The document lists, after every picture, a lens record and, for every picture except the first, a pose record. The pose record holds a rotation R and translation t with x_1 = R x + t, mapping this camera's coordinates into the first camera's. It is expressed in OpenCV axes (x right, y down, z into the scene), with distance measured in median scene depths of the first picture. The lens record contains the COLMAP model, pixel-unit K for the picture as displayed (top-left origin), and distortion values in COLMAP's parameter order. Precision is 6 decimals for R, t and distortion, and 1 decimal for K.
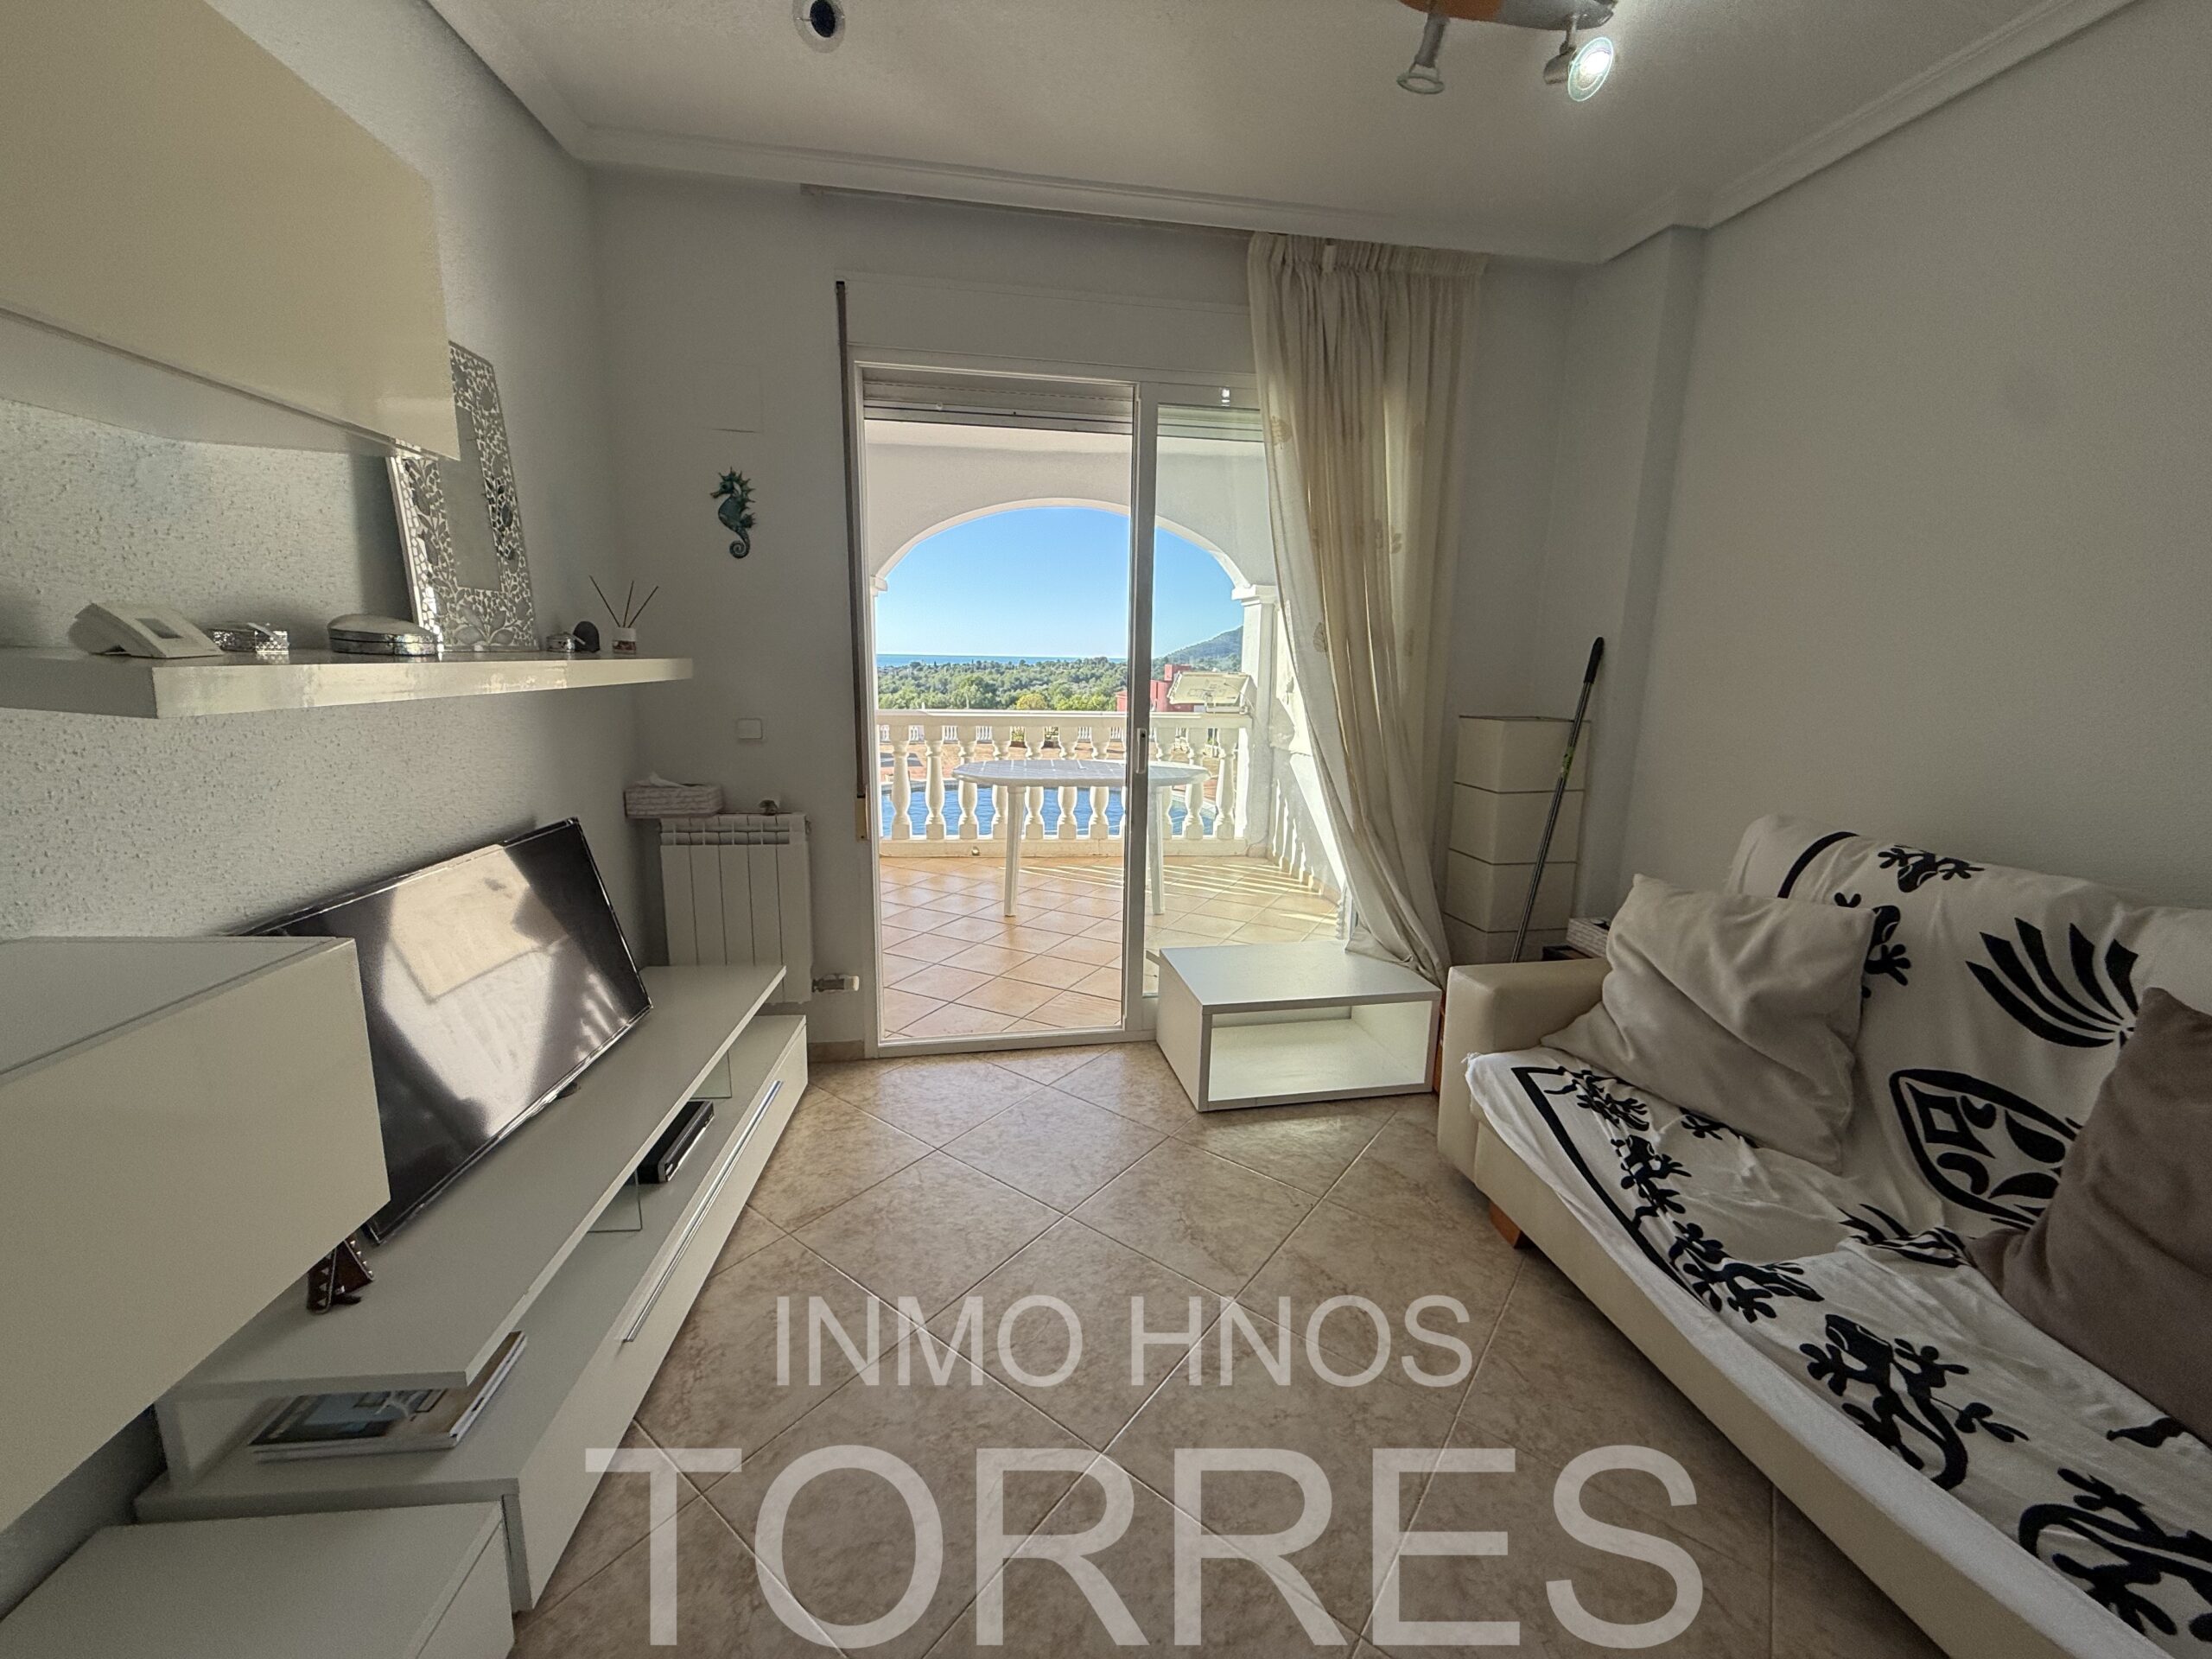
lens RADIAL K [[875.8, 0, 1105.2], [0, 875.8, 827.1], [0, 0, 1]] dist [-0.000148, -0.000244]
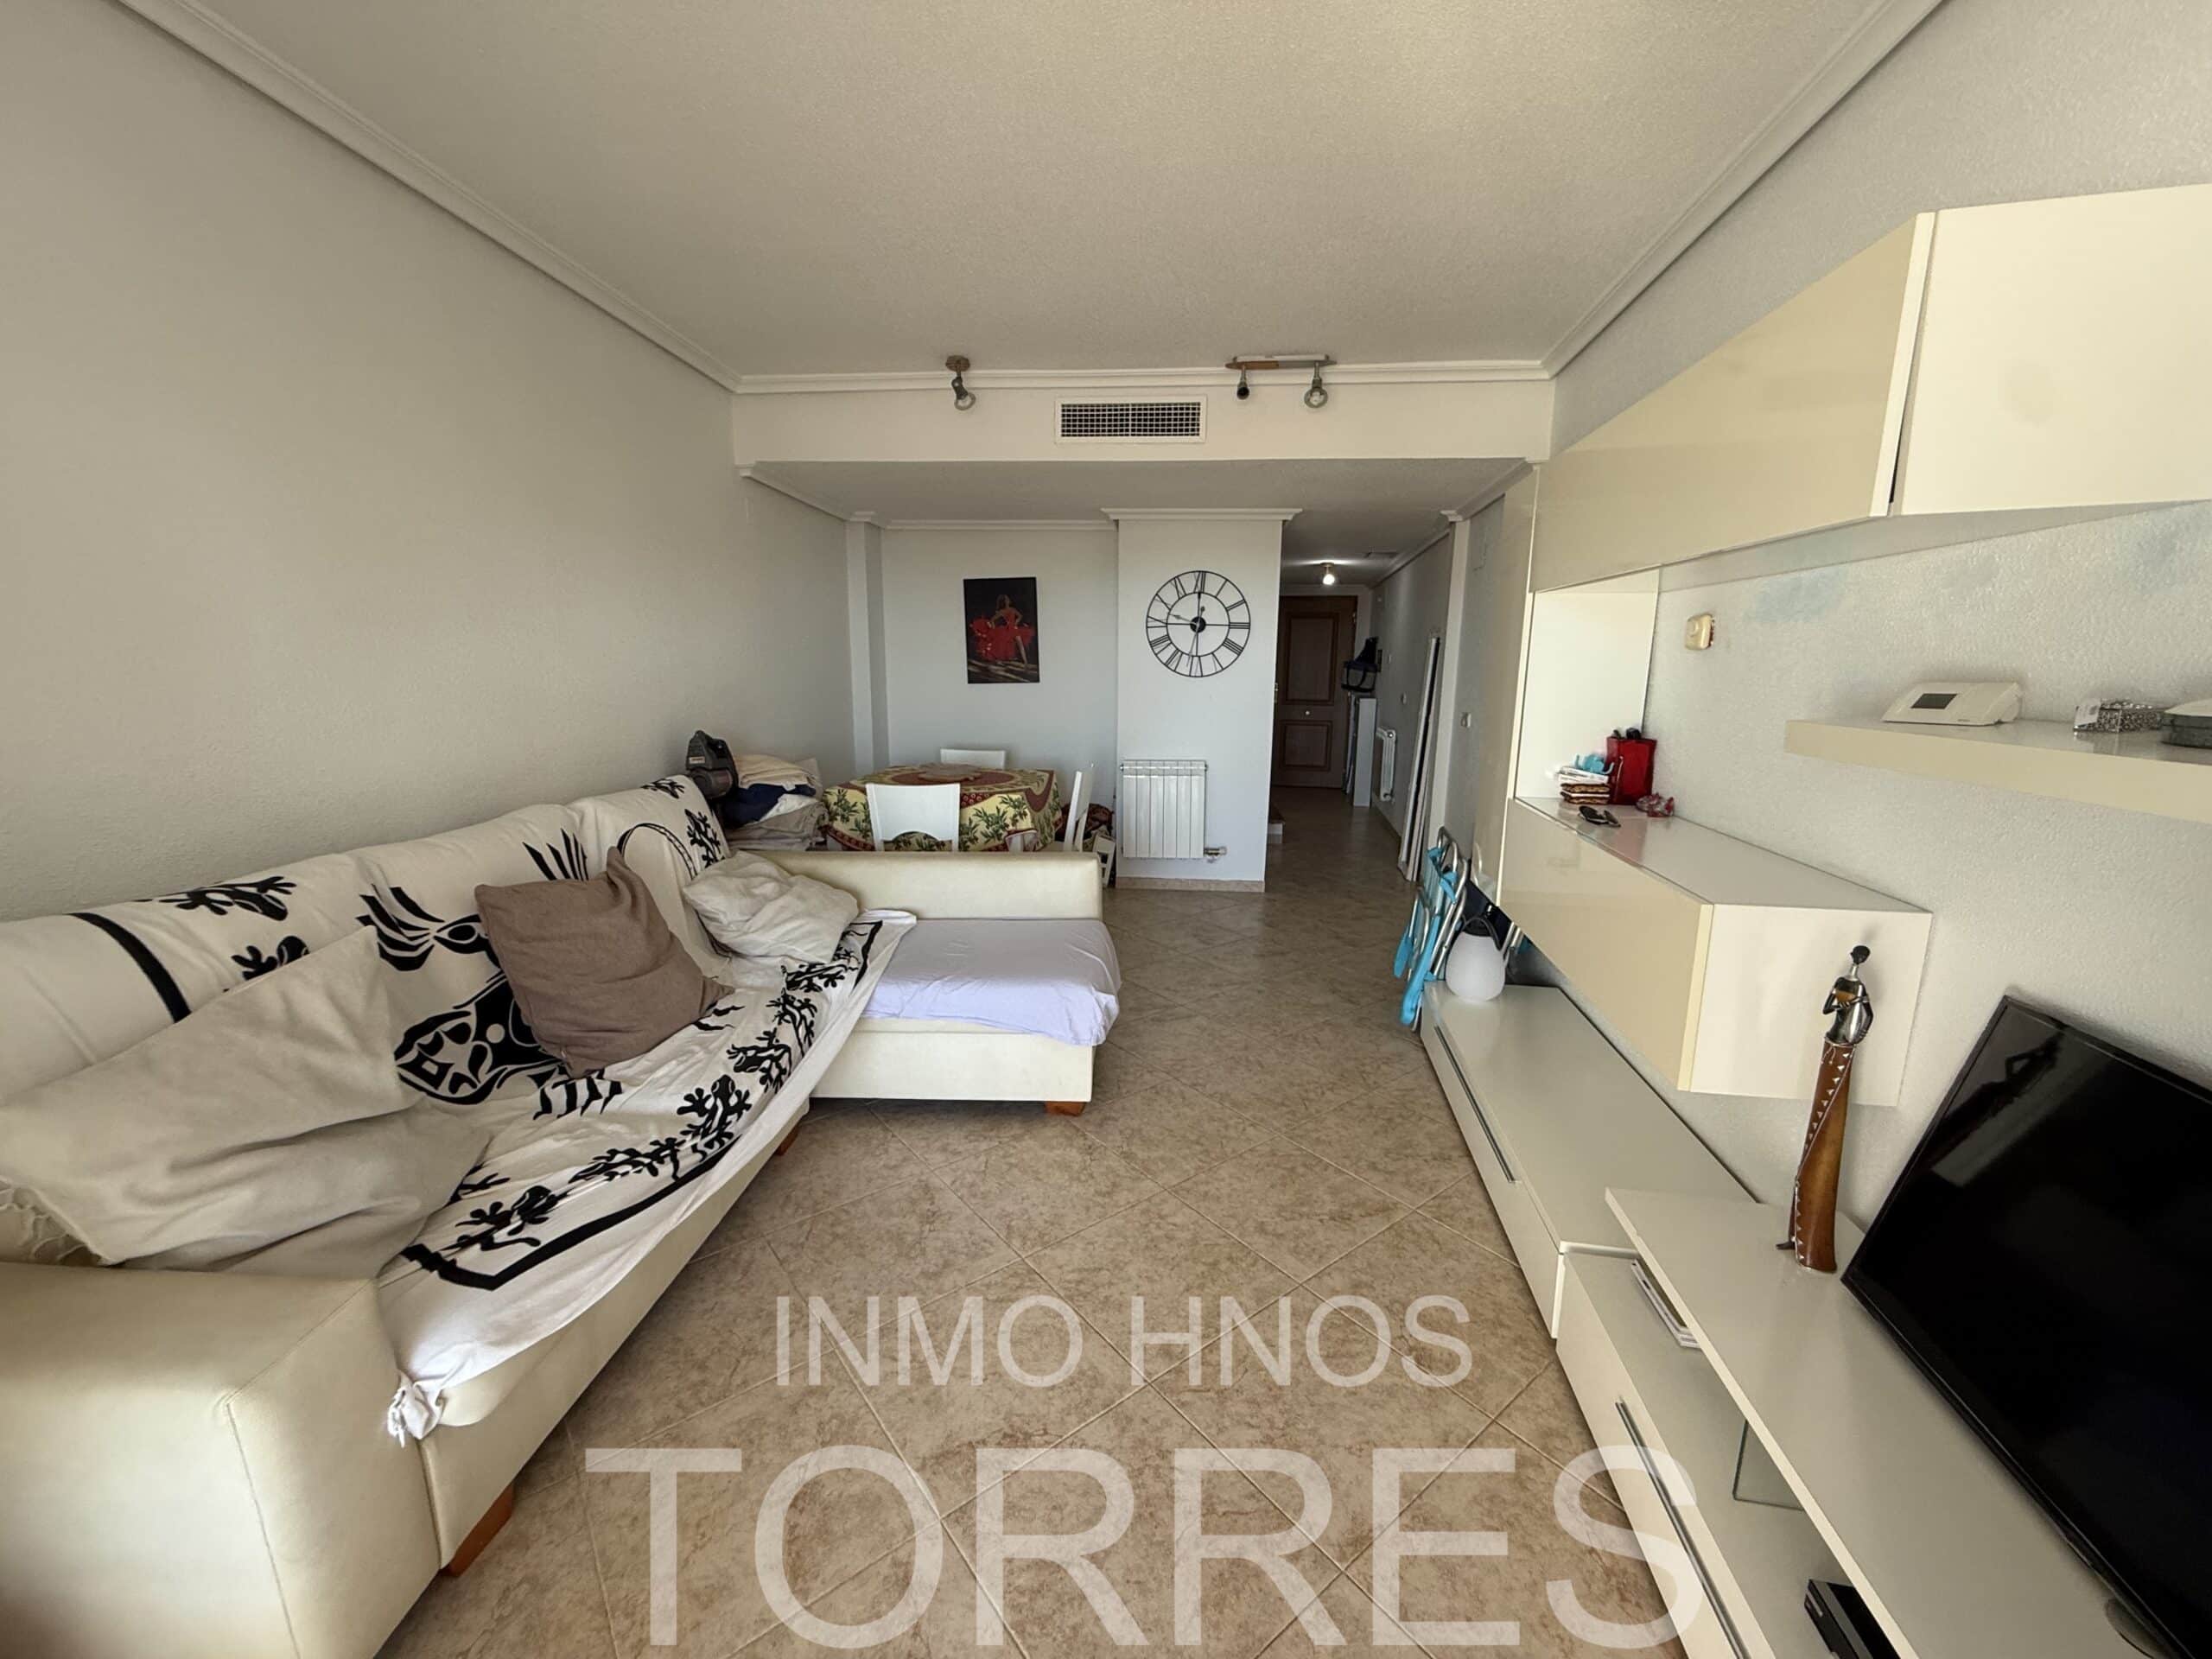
lens RADIAL K [[875.8, 0, 1105.2], [0, 875.8, 827.1], [0, 0, 1]] dist [-0.000148, -0.000244]
pose [[-0.967873, -0.073592, 0.240430, -0.095593], [0.022231, 0.927420, 0.373360, -0.219426], [-0.250456, 0.366710, -0.895989, 0.999808]]
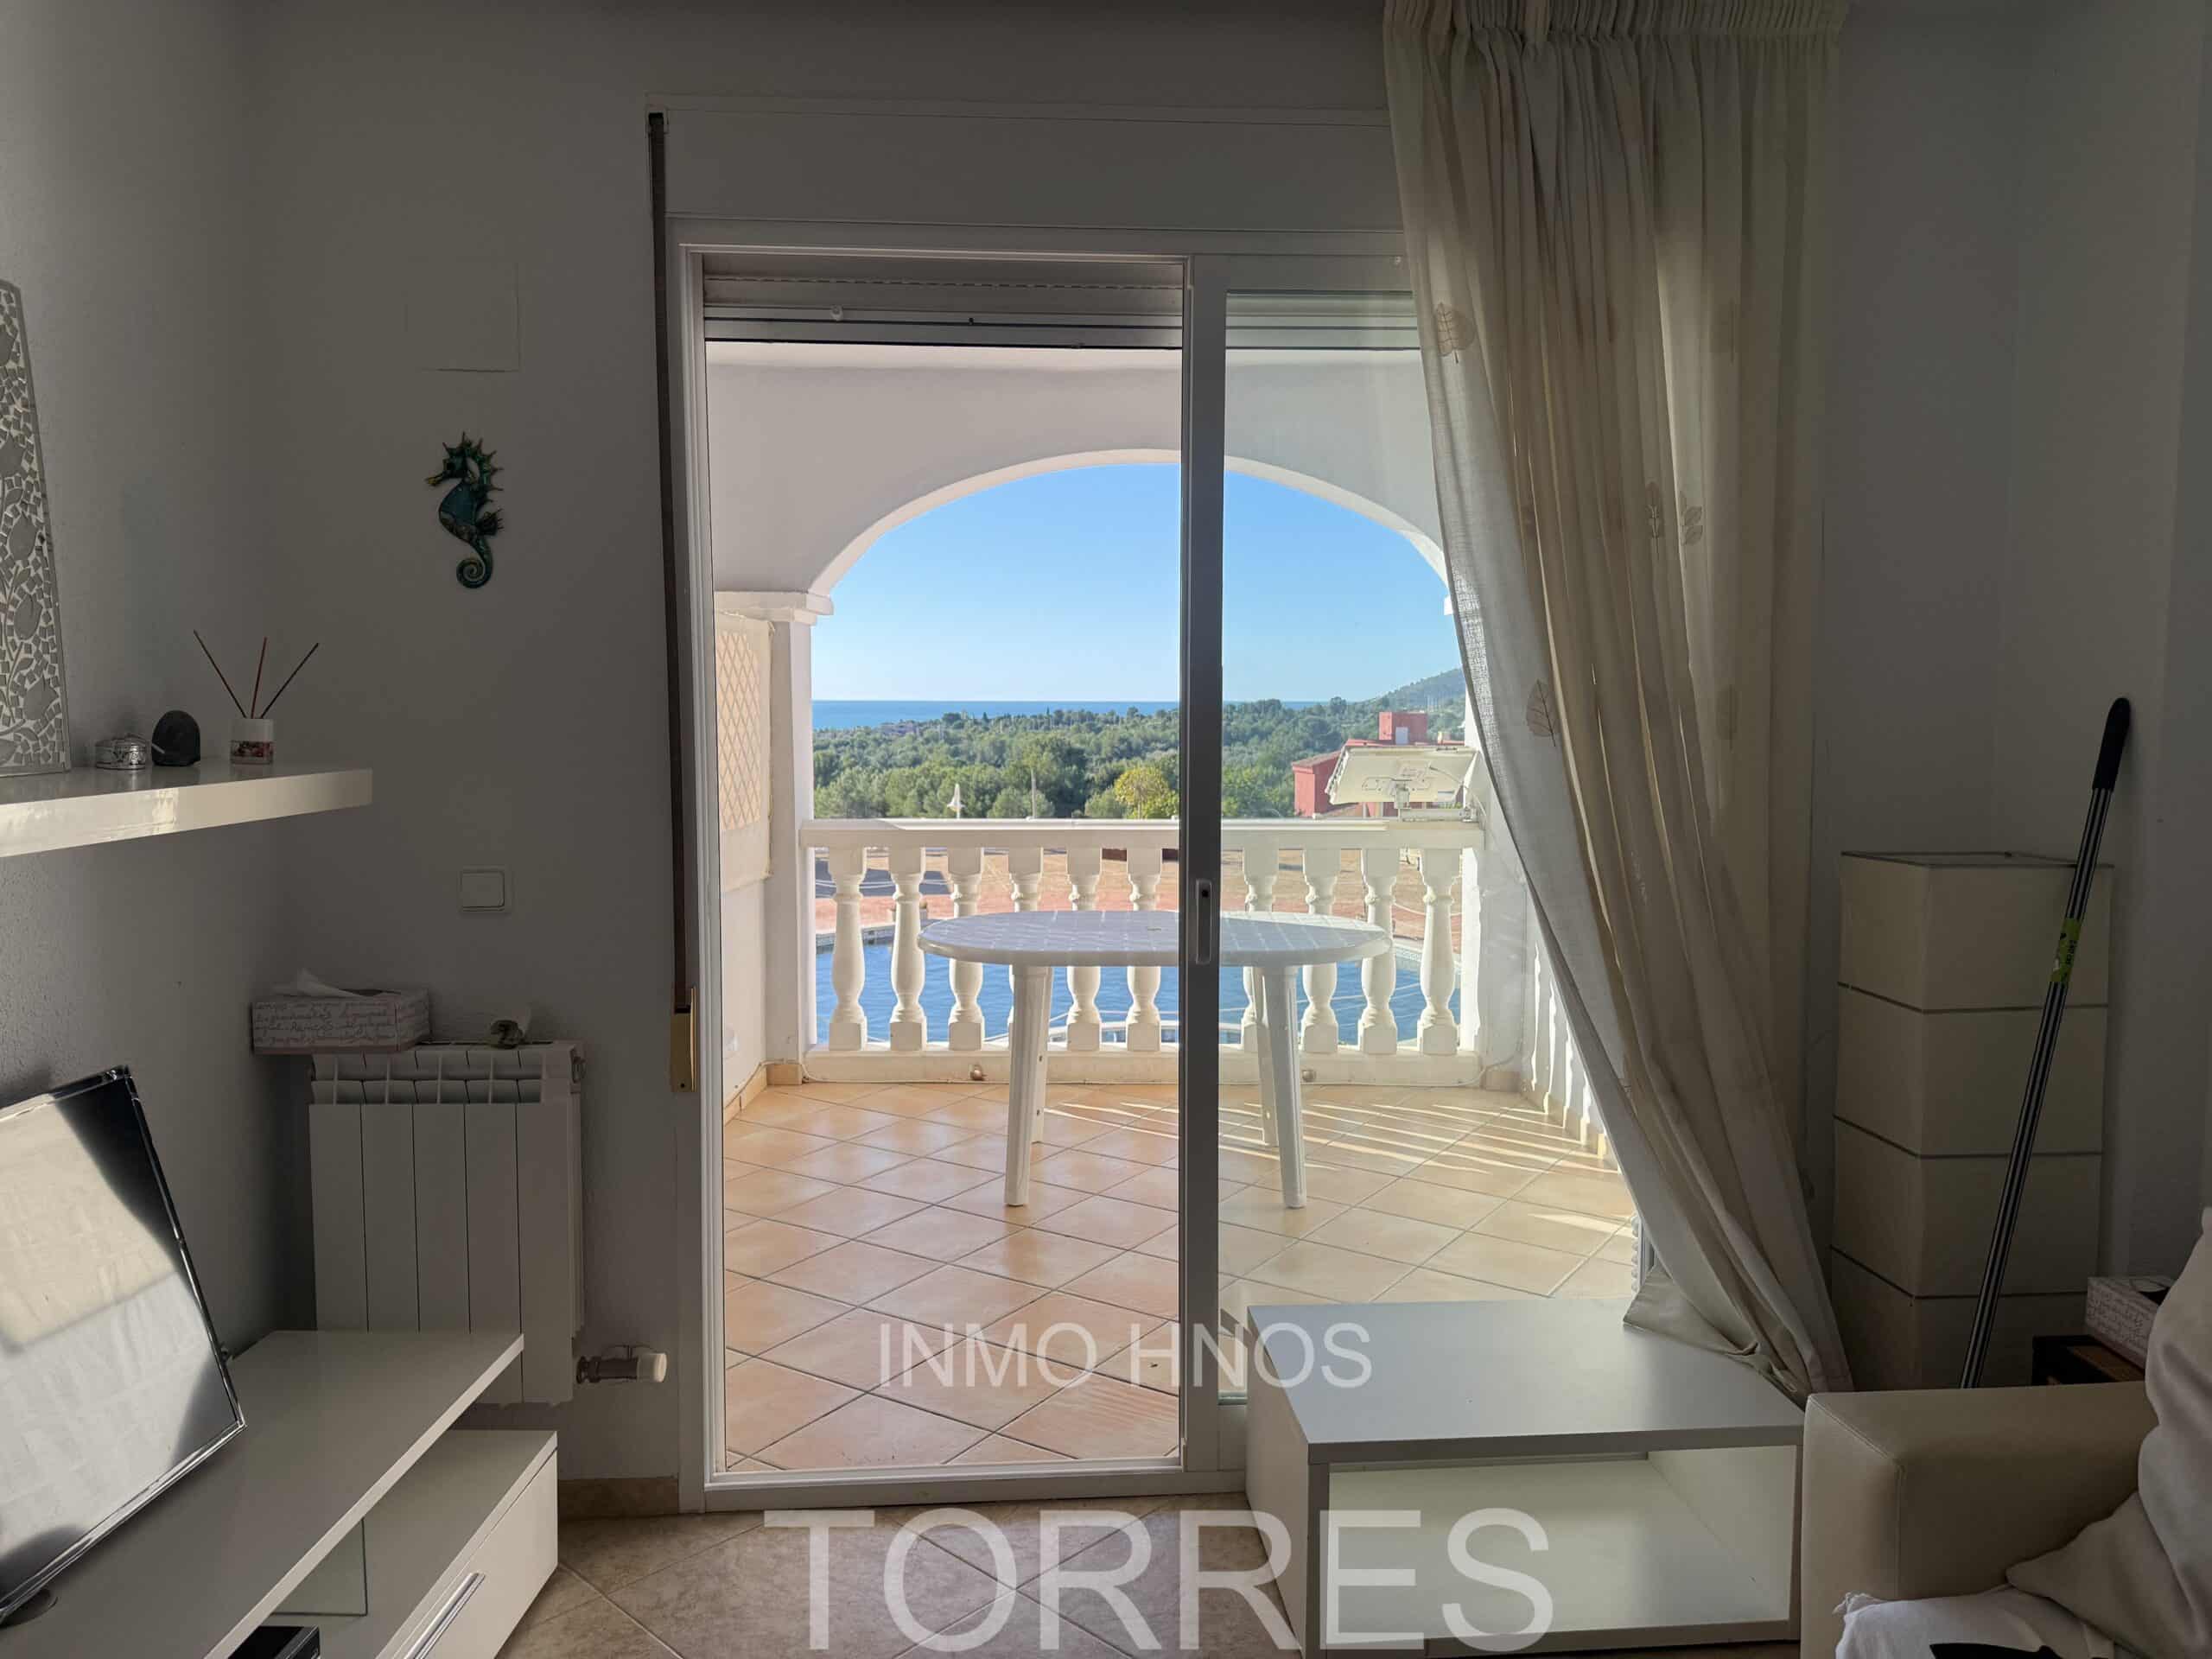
lens RADIAL K [[1539.6, 0, 1105.7], [0, 1539.6, 827.3], [0, 0, 1]] dist [0.049054, -0.079502]
pose [[0.993788, -0.006830, -0.111083, 0.092265], [-0.005411, 0.993970, -0.109516, -0.045899], [0.111161, 0.109436, 0.987759, 0.076097]]
